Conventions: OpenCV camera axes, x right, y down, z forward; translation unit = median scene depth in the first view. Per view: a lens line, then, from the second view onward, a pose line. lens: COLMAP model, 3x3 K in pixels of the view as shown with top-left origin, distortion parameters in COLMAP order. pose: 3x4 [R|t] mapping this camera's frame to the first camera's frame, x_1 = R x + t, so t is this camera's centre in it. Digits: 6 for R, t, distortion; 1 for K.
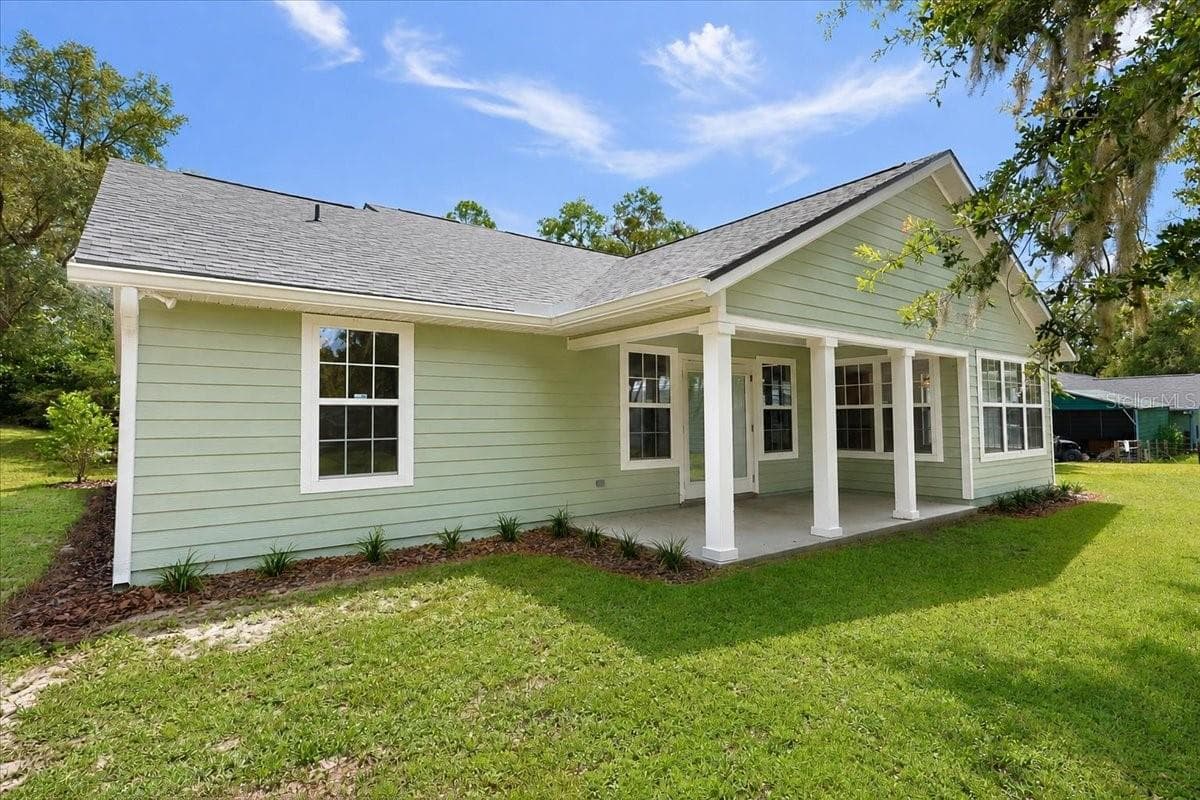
lens RADIAL K [[587.6, 0, 600.0], [0, 587.6, 400.0], [0, 0, 1]] dist [0.001802, 0.000126]
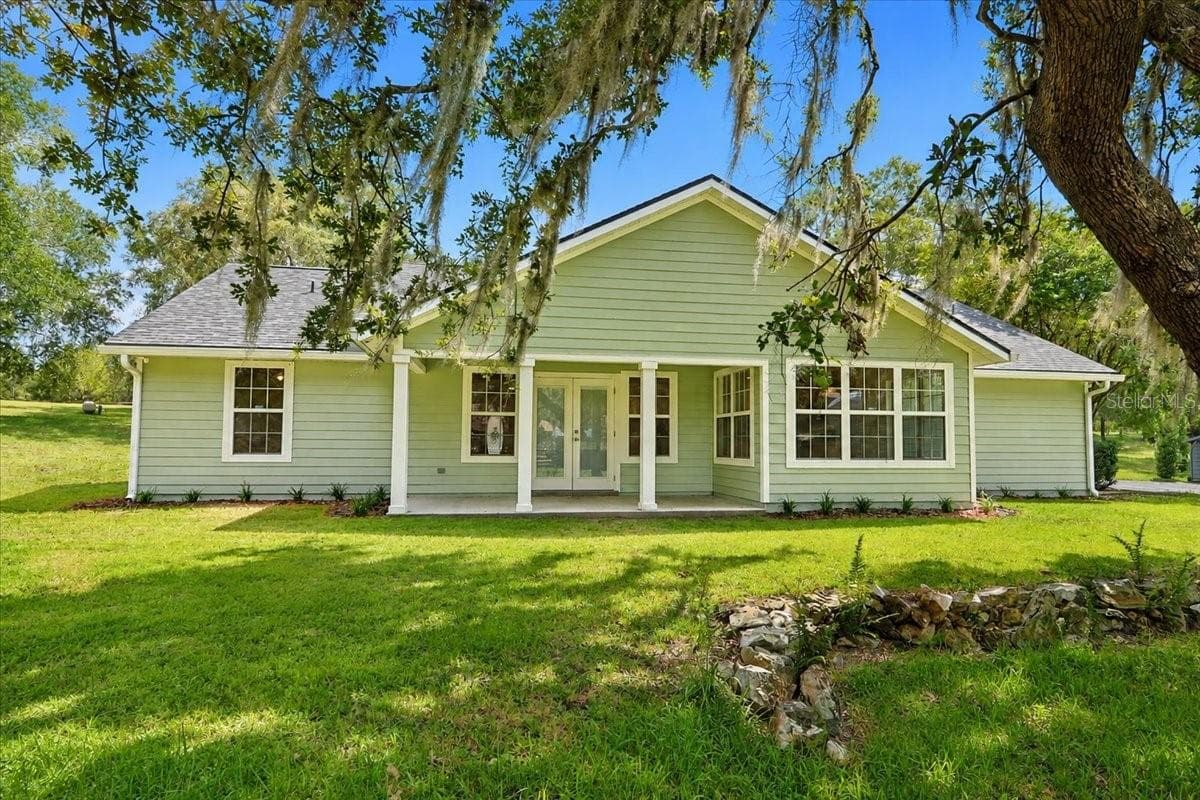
lens RADIAL K [[615.5, 0, 600.0], [0, 615.5, 400.0], [0, 0, 1]] dist [-0.002574, -0.000235]
pose [[0.897235, -0.009510, -0.441451, 1.186589], [0.005545, 0.999932, -0.010271, -0.003340], [0.441518, 0.006767, 0.897227, -0.136651]]
